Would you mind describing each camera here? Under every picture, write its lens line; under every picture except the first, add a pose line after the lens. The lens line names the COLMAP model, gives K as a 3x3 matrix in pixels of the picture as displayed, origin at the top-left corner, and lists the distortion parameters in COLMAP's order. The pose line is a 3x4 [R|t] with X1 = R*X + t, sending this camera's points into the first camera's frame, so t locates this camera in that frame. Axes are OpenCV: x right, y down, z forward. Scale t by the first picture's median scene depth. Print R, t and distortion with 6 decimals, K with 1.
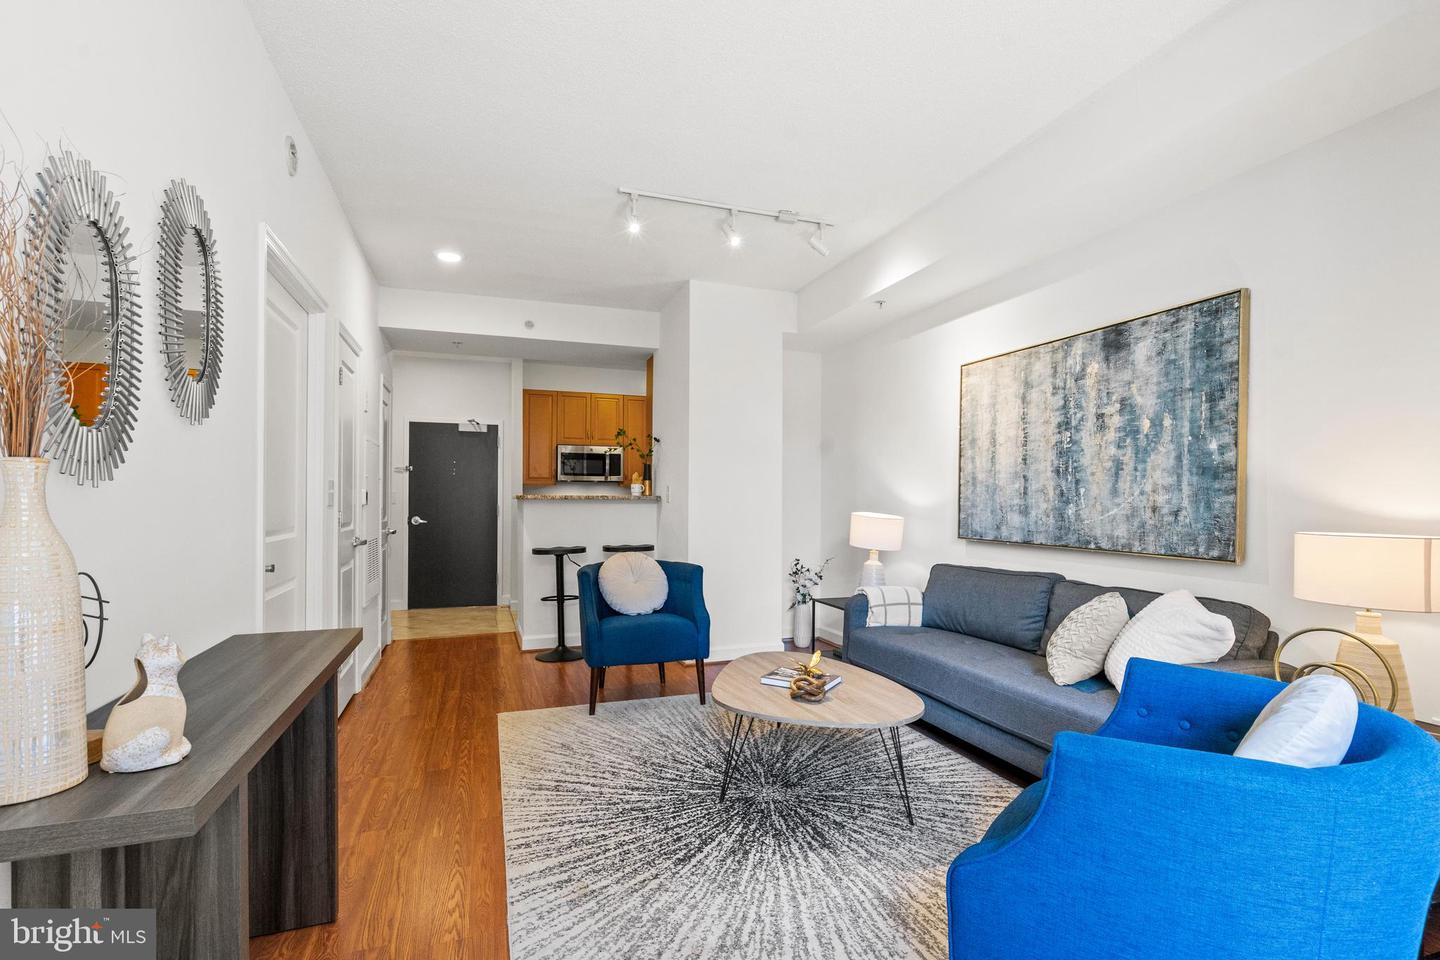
lens RADIAL K [[660.8, 0, 718.4], [0, 660.8, 492.8], [0, 0, 1]] dist [-0.000500, 0.000908]
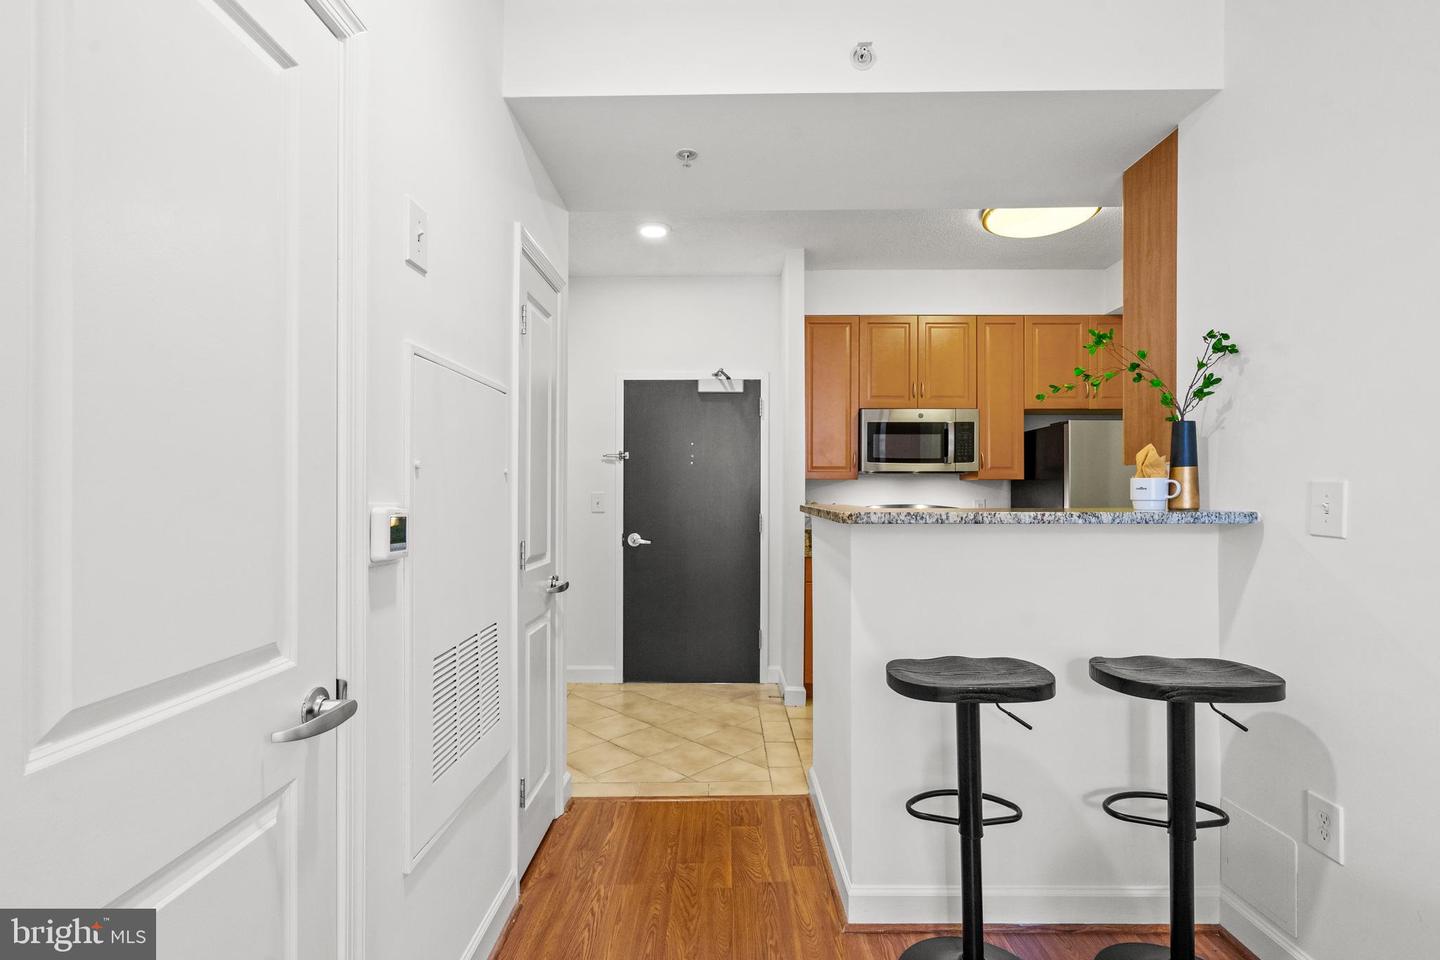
lens RADIAL K [[660.8, 0, 718.4], [0, 660.8, 492.8], [0, 0, 1]] dist [-0.000500, 0.000908]
pose [[0.936255, -0.002027, -0.351315, -0.167567], [0.006206, 0.999923, 0.010769, -0.007968], [0.351266, -0.012262, 0.936195, 0.449592]]
